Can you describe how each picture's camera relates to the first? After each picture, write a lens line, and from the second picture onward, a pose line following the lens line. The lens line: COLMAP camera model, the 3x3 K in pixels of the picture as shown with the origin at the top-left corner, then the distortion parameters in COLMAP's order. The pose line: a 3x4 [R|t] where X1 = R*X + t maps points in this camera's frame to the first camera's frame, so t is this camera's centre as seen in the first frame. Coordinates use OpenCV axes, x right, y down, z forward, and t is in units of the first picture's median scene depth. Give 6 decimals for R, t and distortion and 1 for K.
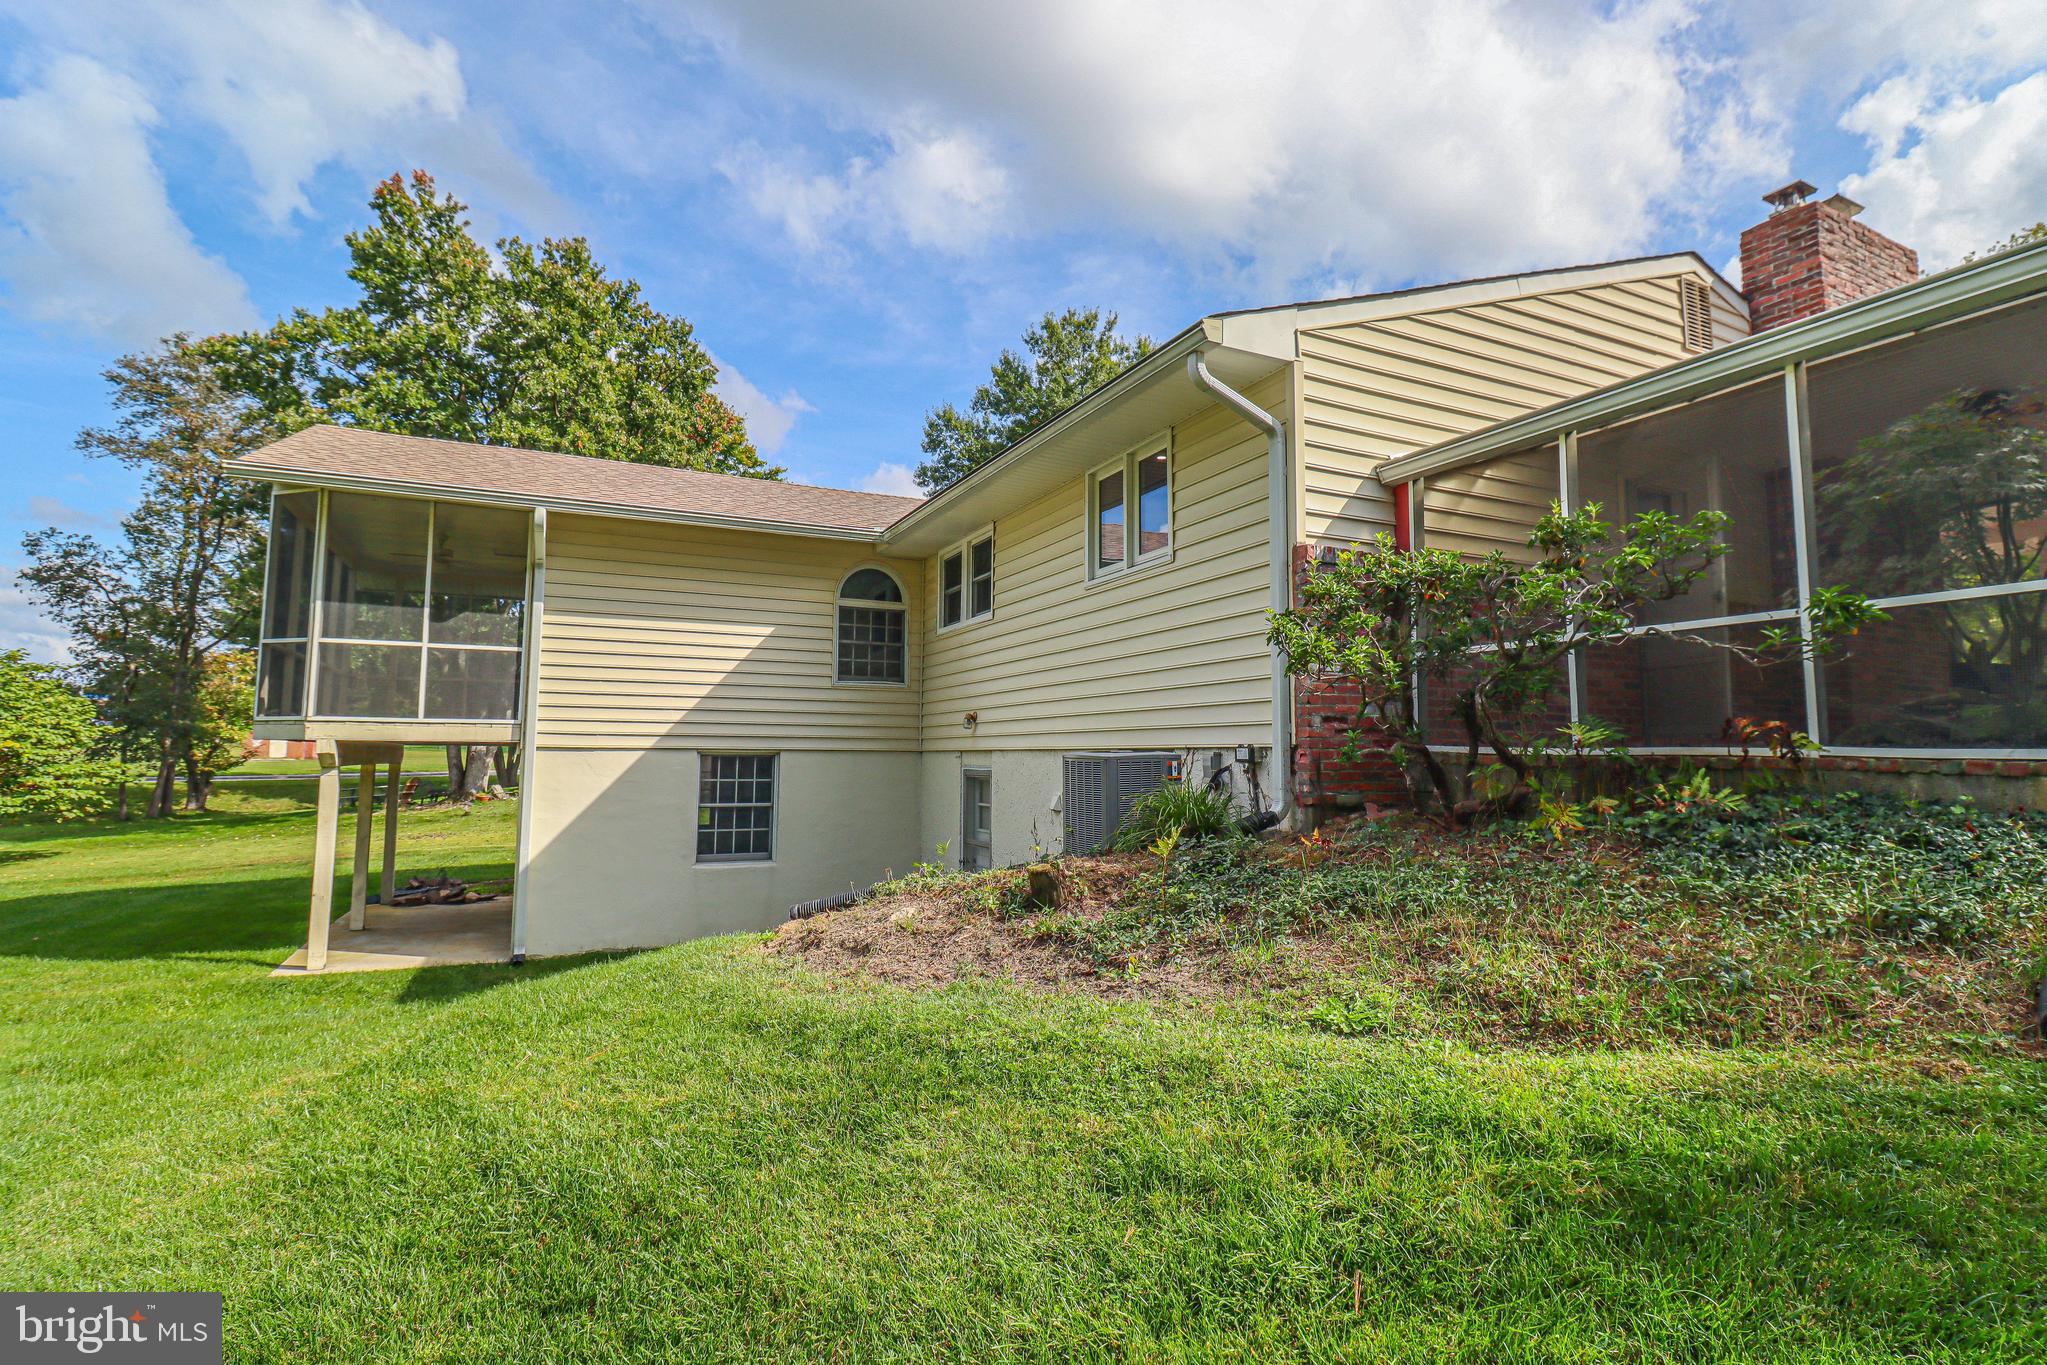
lens RADIAL K [[983.5, 0, 1018.5], [0, 983.5, 688.8], [0, 0, 1]] dist [-0.008458, -0.009968]
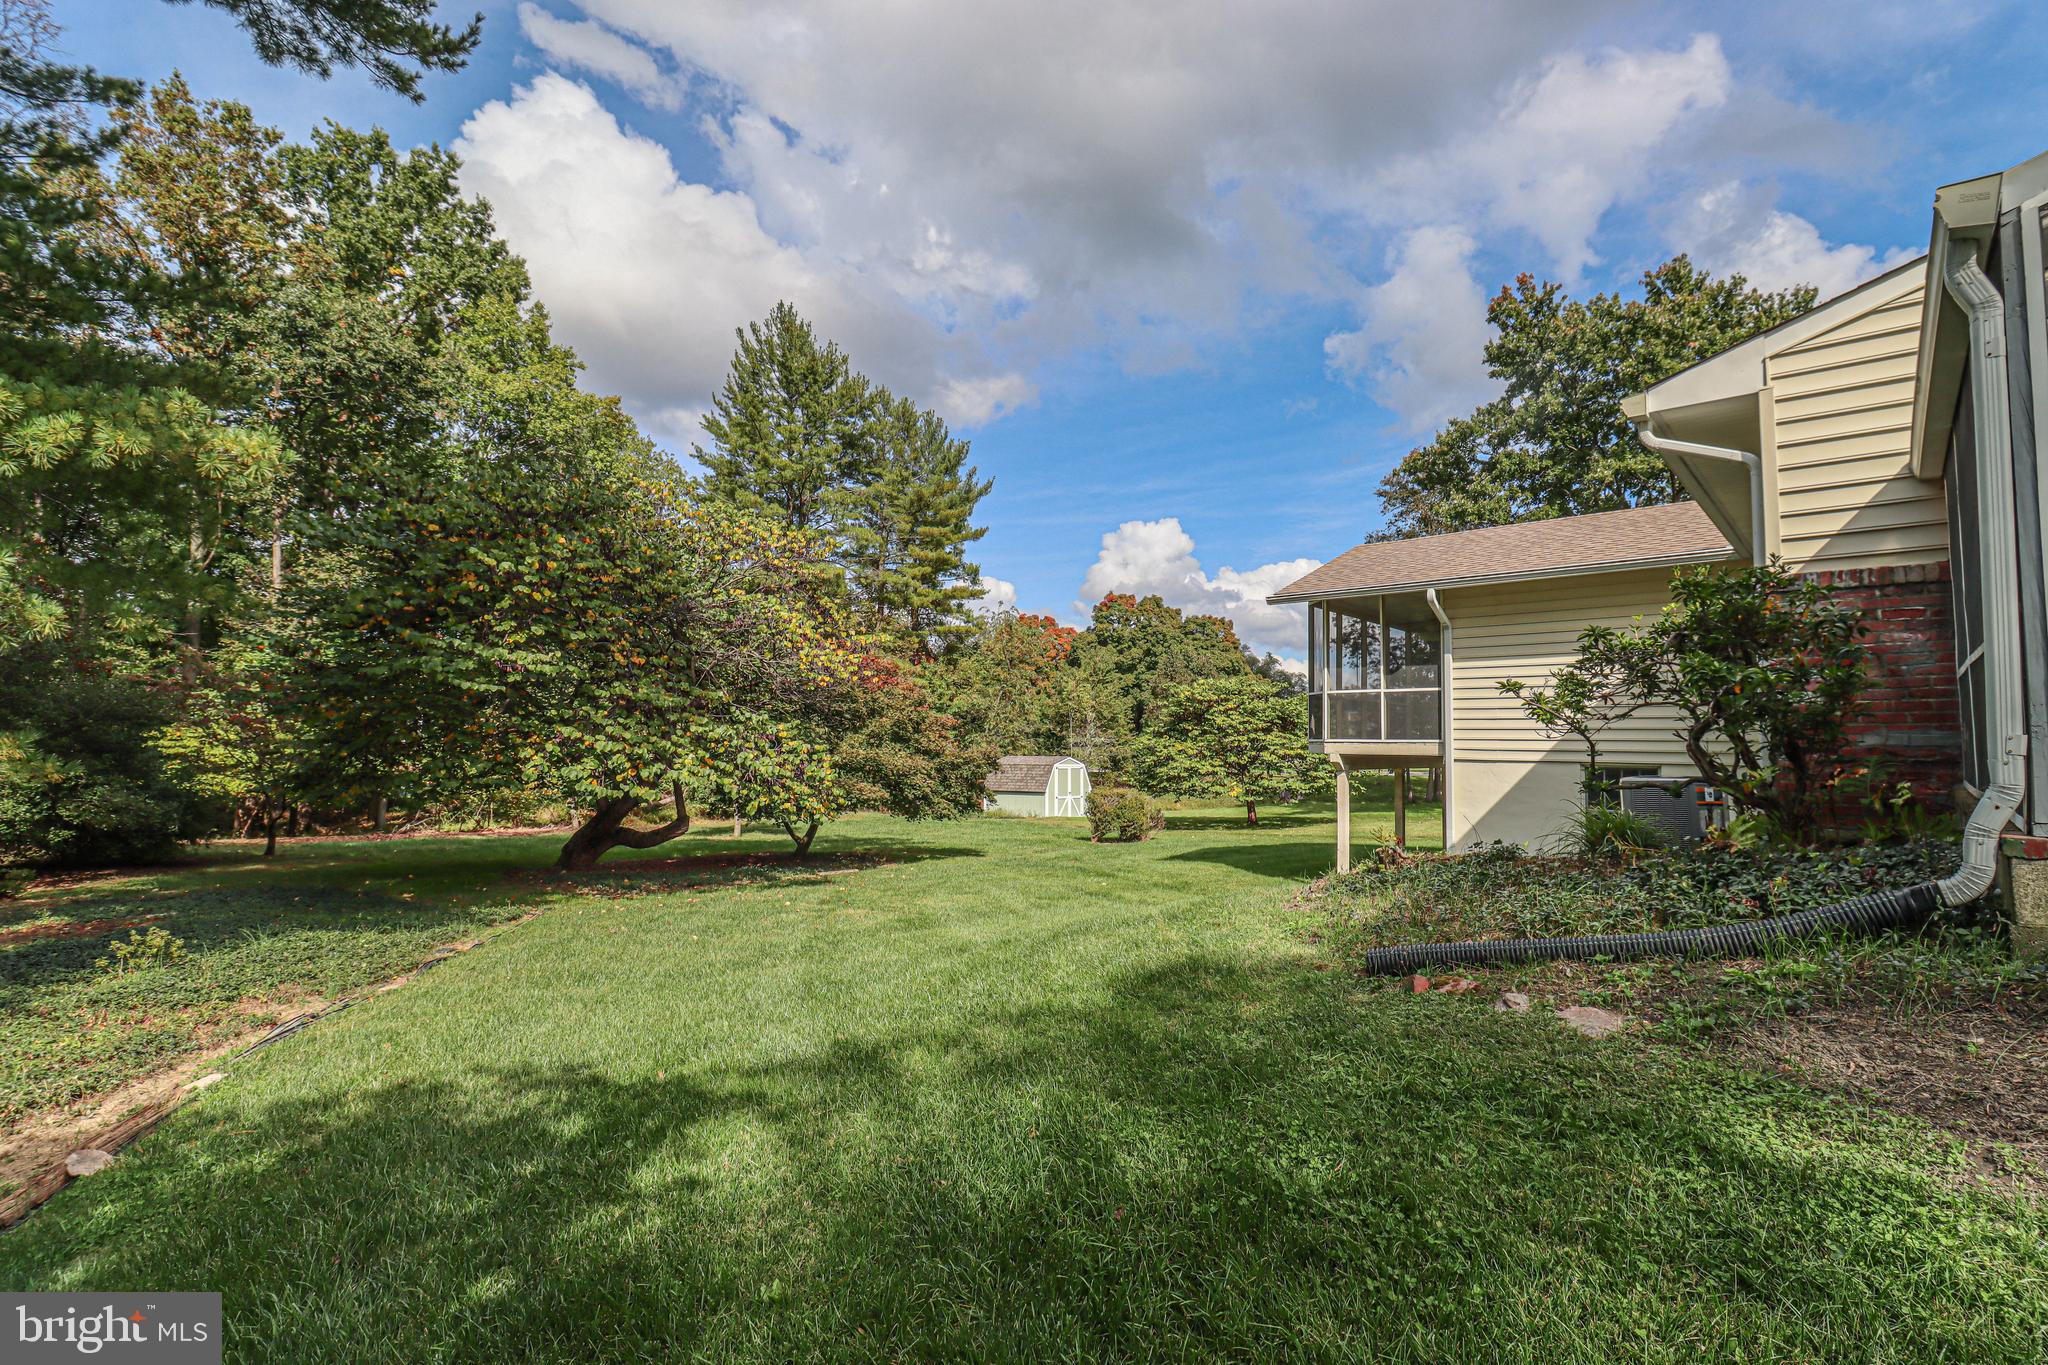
lens RADIAL K [[984.0, 0, 1032.0], [0, 984.0, 678.3], [0, 0, 1]] dist [-0.008458, -0.009968]
pose [[0.346869, -0.060812, -0.935940, 0.583896], [0.056547, 0.997436, -0.043850, -0.026852], [0.936208, -0.037715, 0.349418, -0.026342]]
